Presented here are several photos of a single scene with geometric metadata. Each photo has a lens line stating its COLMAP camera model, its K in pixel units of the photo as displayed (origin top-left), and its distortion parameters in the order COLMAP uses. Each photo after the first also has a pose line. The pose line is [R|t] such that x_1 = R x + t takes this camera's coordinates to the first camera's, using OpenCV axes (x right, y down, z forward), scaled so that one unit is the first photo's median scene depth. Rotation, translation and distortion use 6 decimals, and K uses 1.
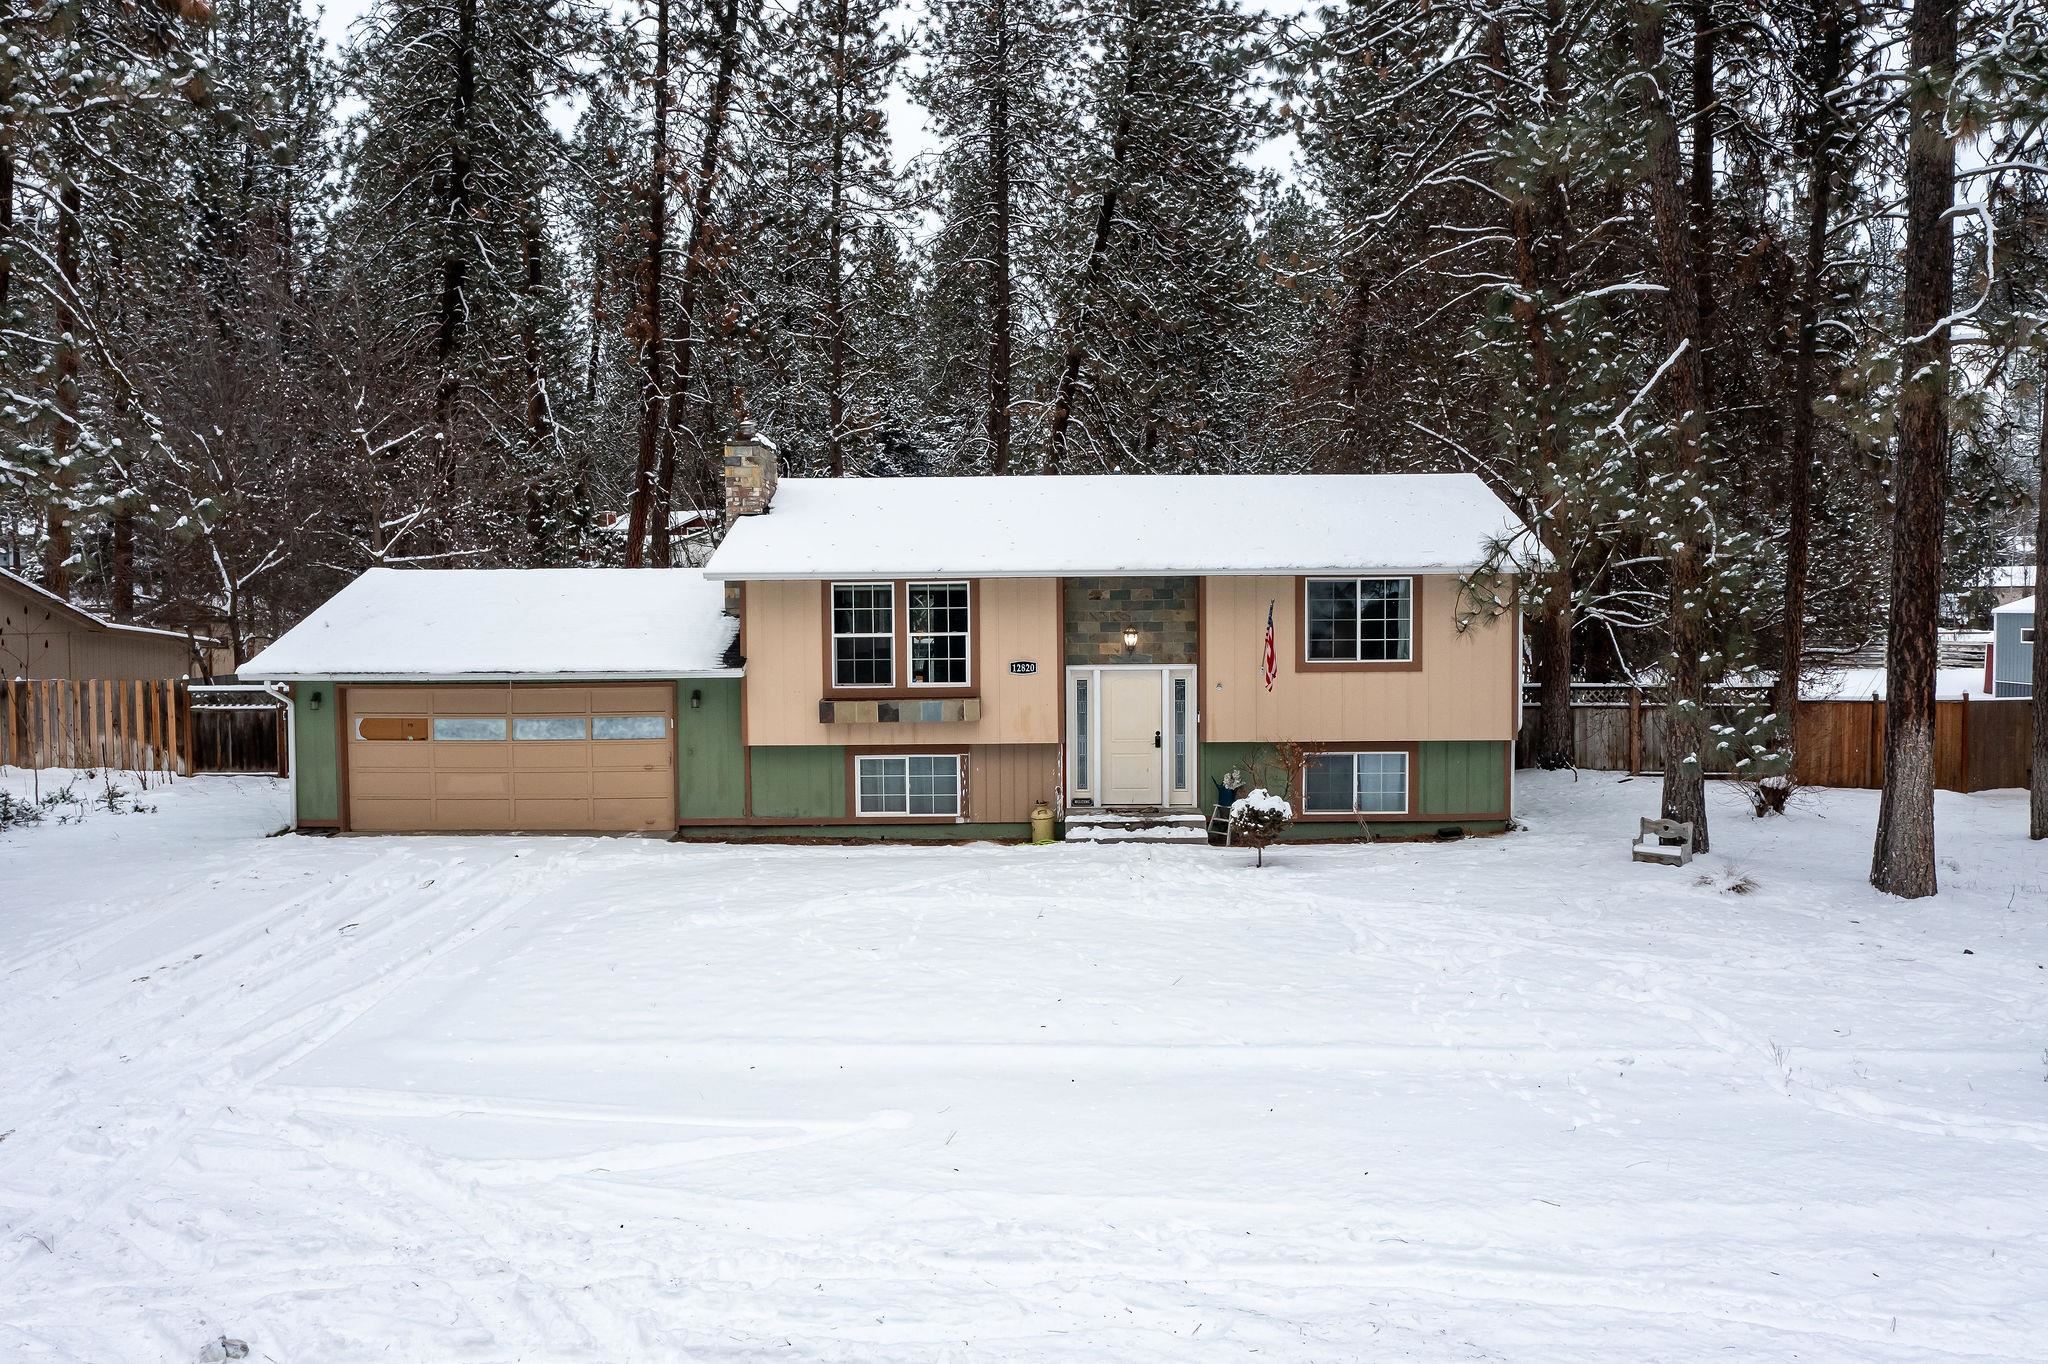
lens RADIAL K [[1615.4, 0, 1025.4], [0, 1615.4, 668.9], [0, 0, 1]] dist [-0.012450, 0.001870]
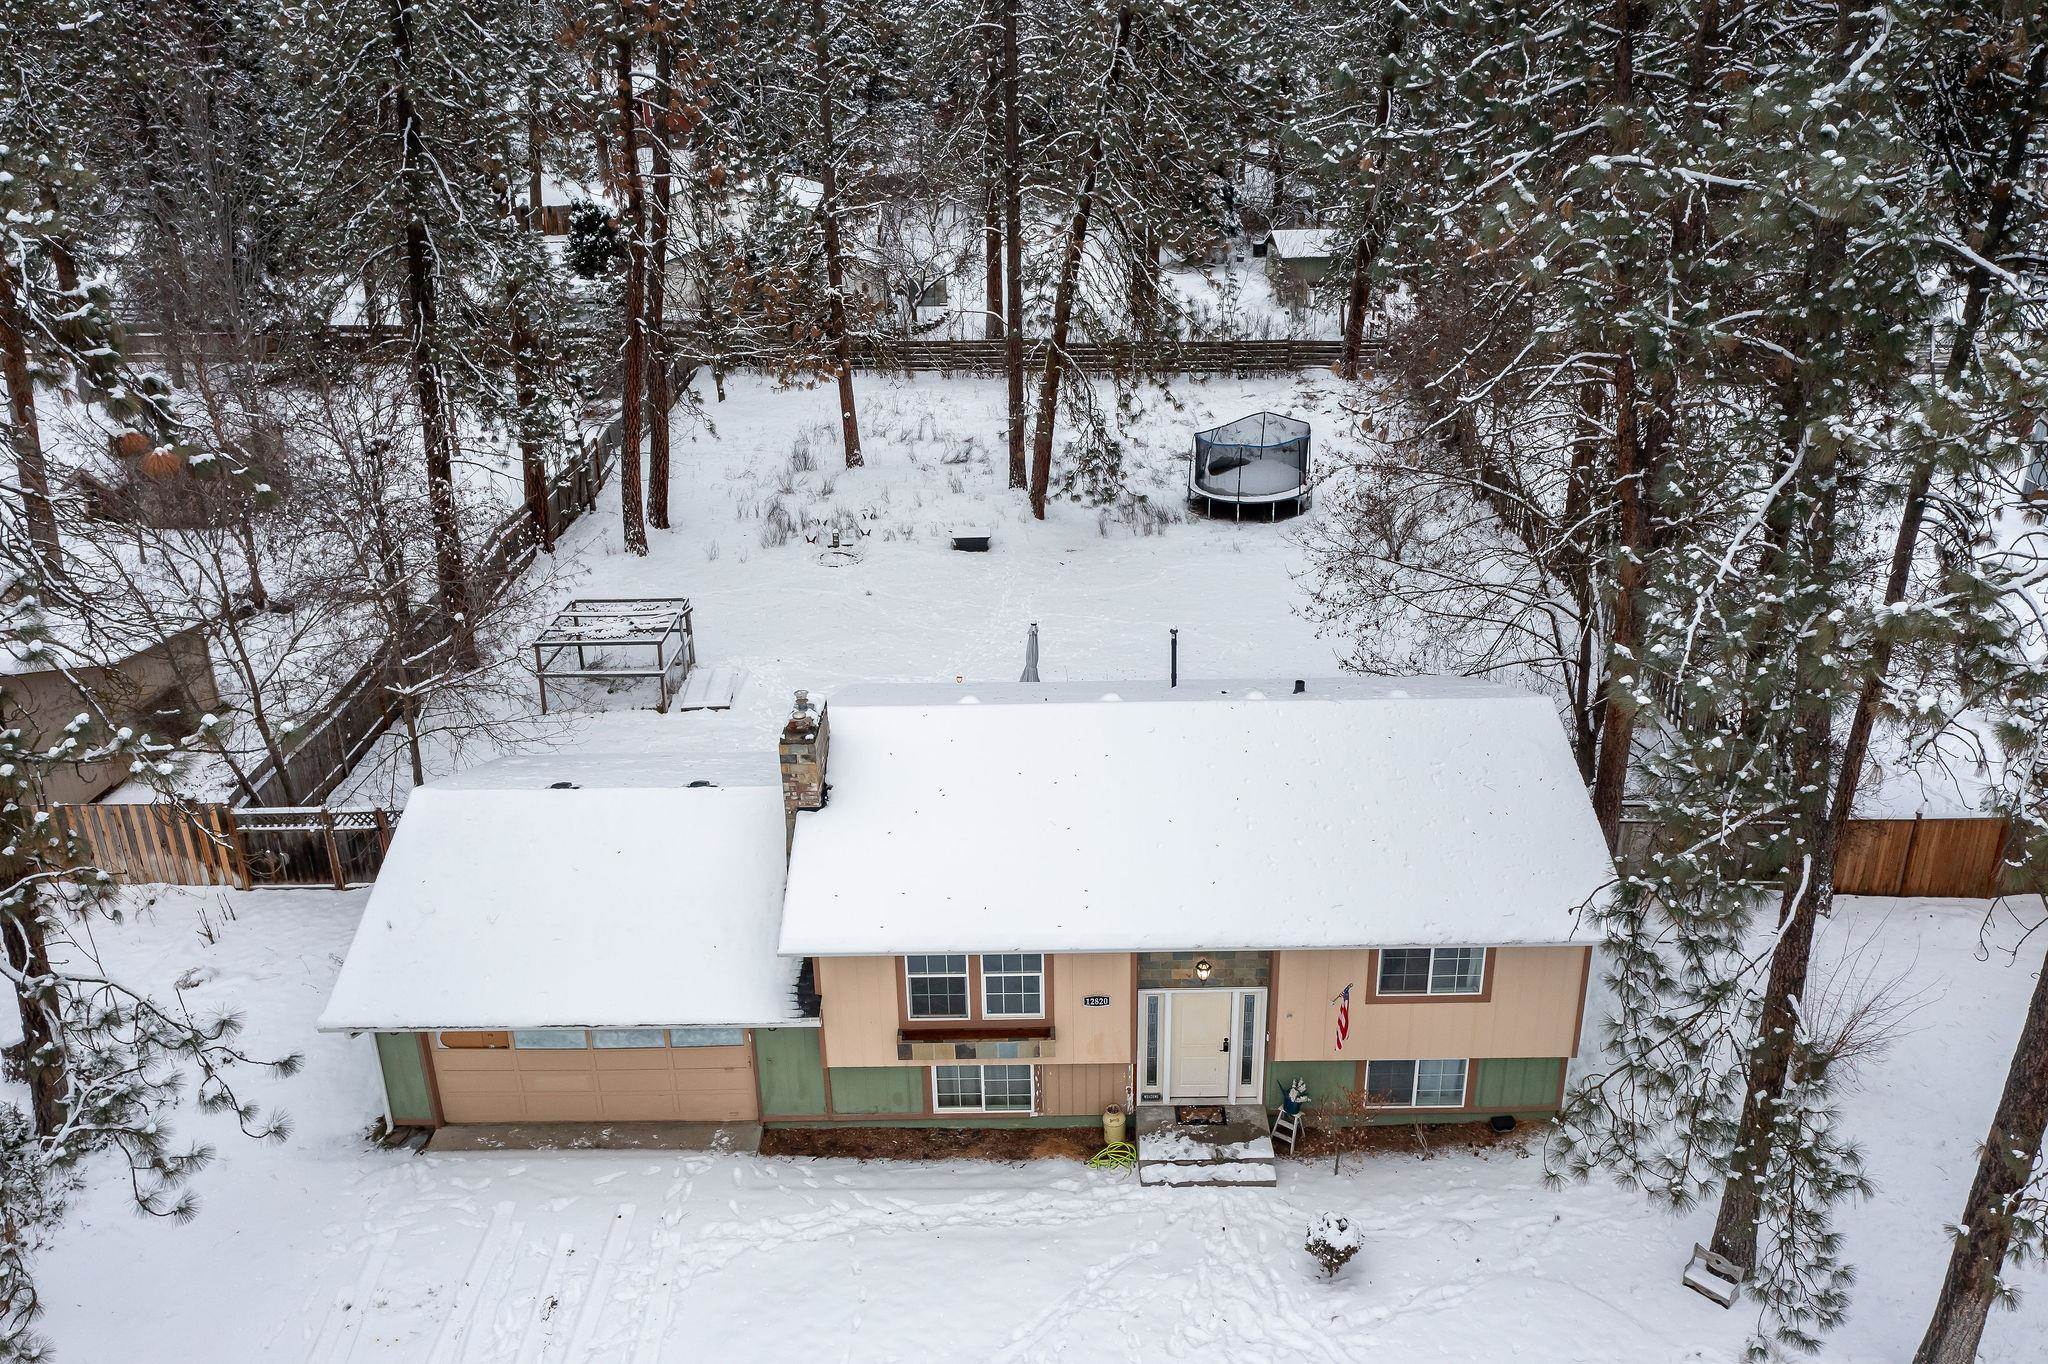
lens RADIAL K [[1615.4, 0, 1022.7], [0, 1615.4, 666.2], [0, 0, 1]] dist [-0.012450, 0.001870]
pose [[0.999821, -0.017078, 0.008091, -0.050998], [0.013375, 0.941958, 0.335464, -0.525446], [-0.013351, -0.335296, 0.942018, 0.117832]]
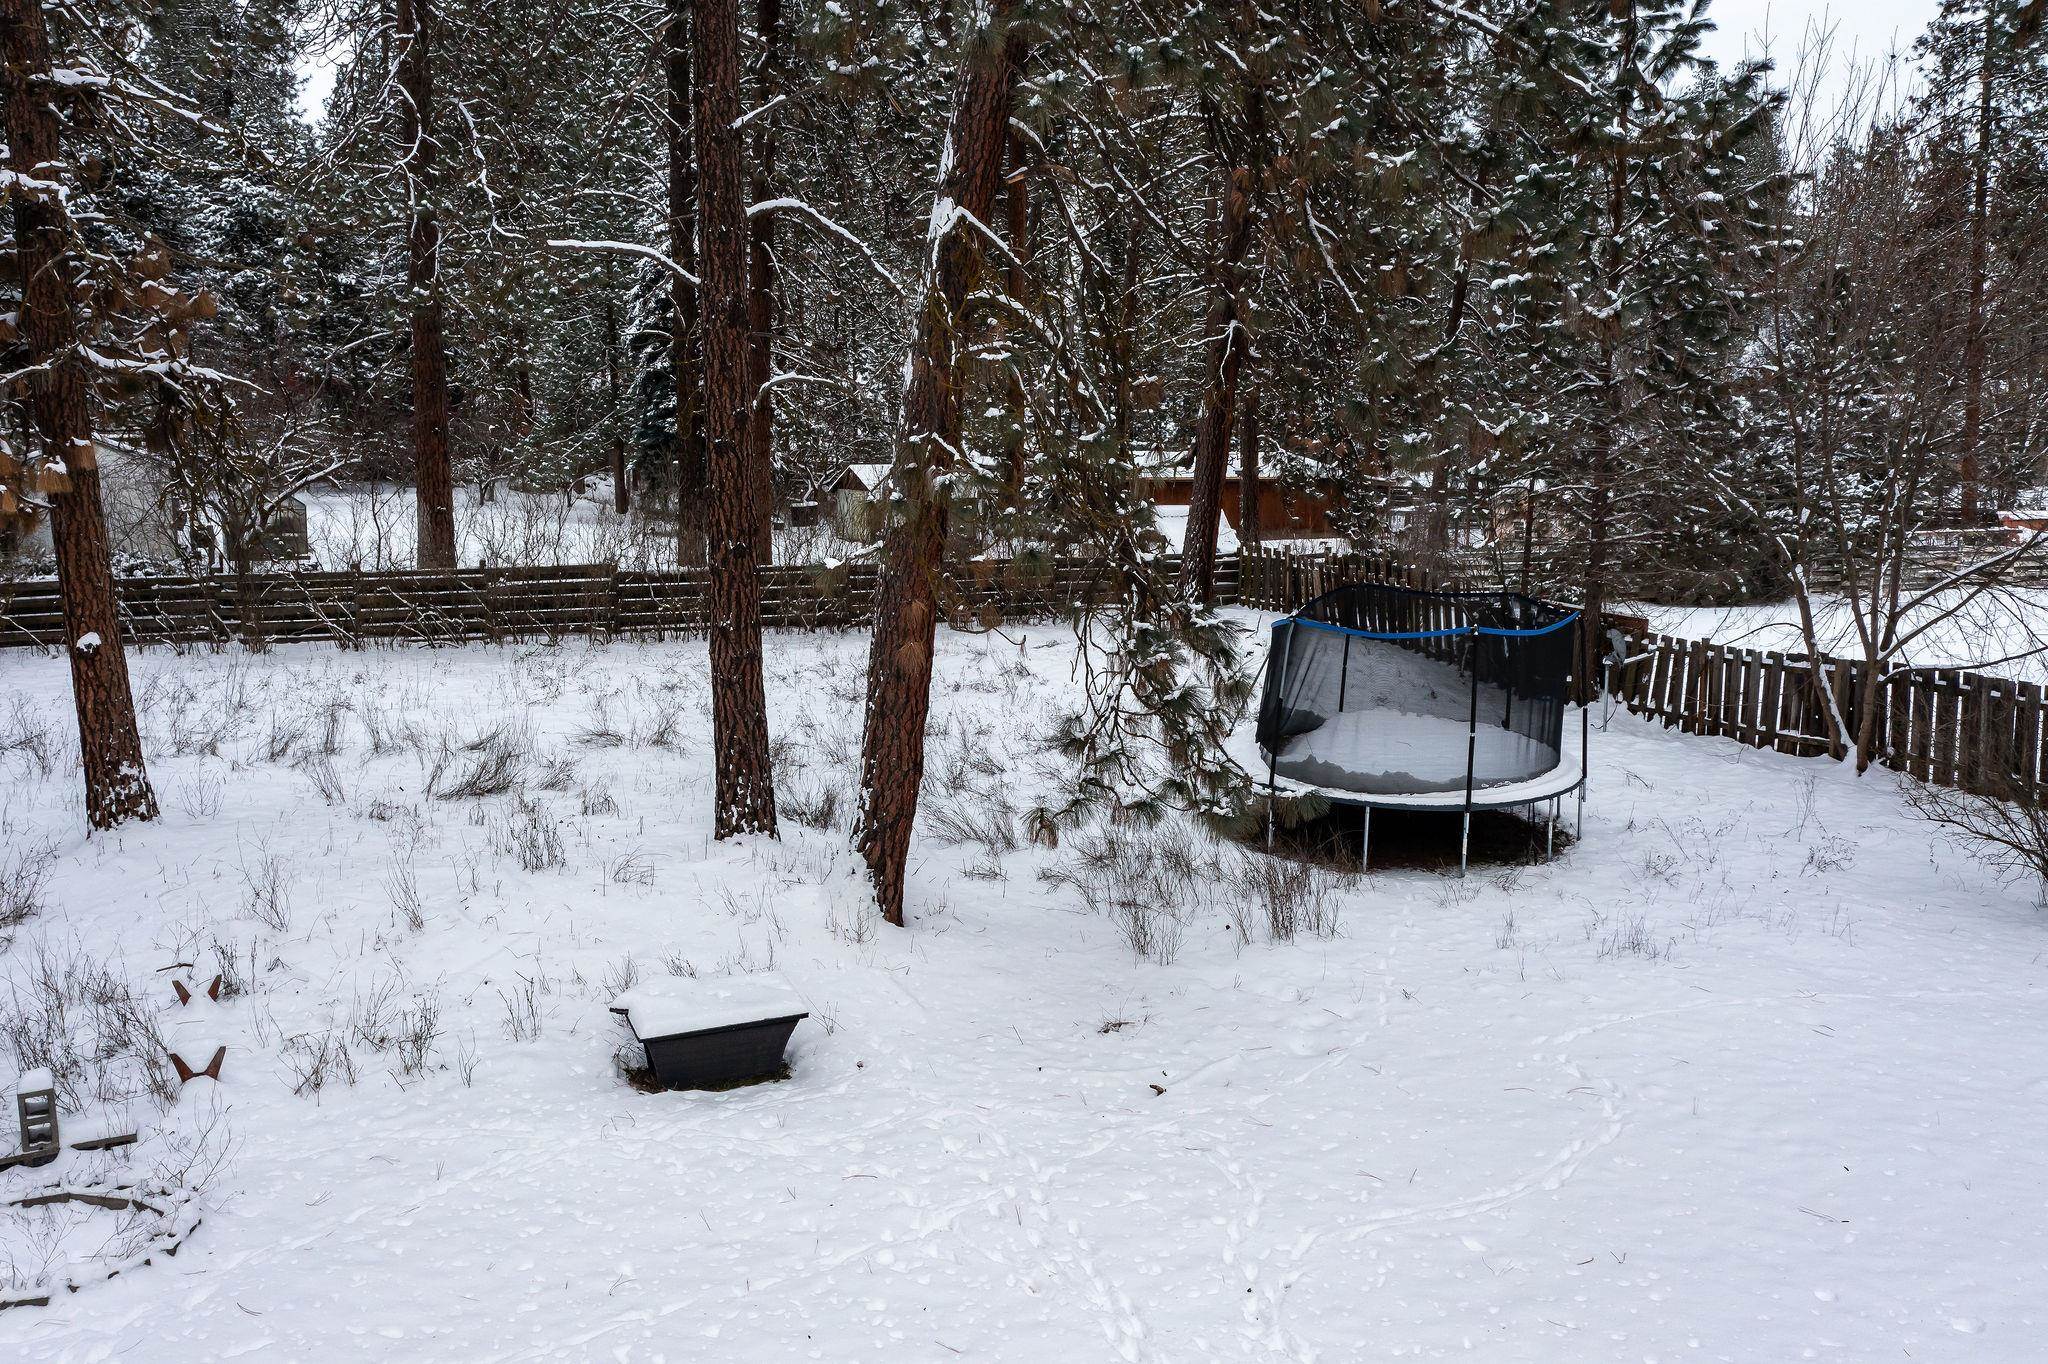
lens RADIAL K [[1615.4, 0, 1027.1], [0, 1615.4, 697.0], [0, 0, 1]] dist [-0.012450, 0.001870]
pose [[0.904639, -0.062559, 0.421562, -0.216642], [0.018854, 0.994074, 0.107059, -0.114630], [-0.425762, -0.088901, 0.900457, 1.736403]]
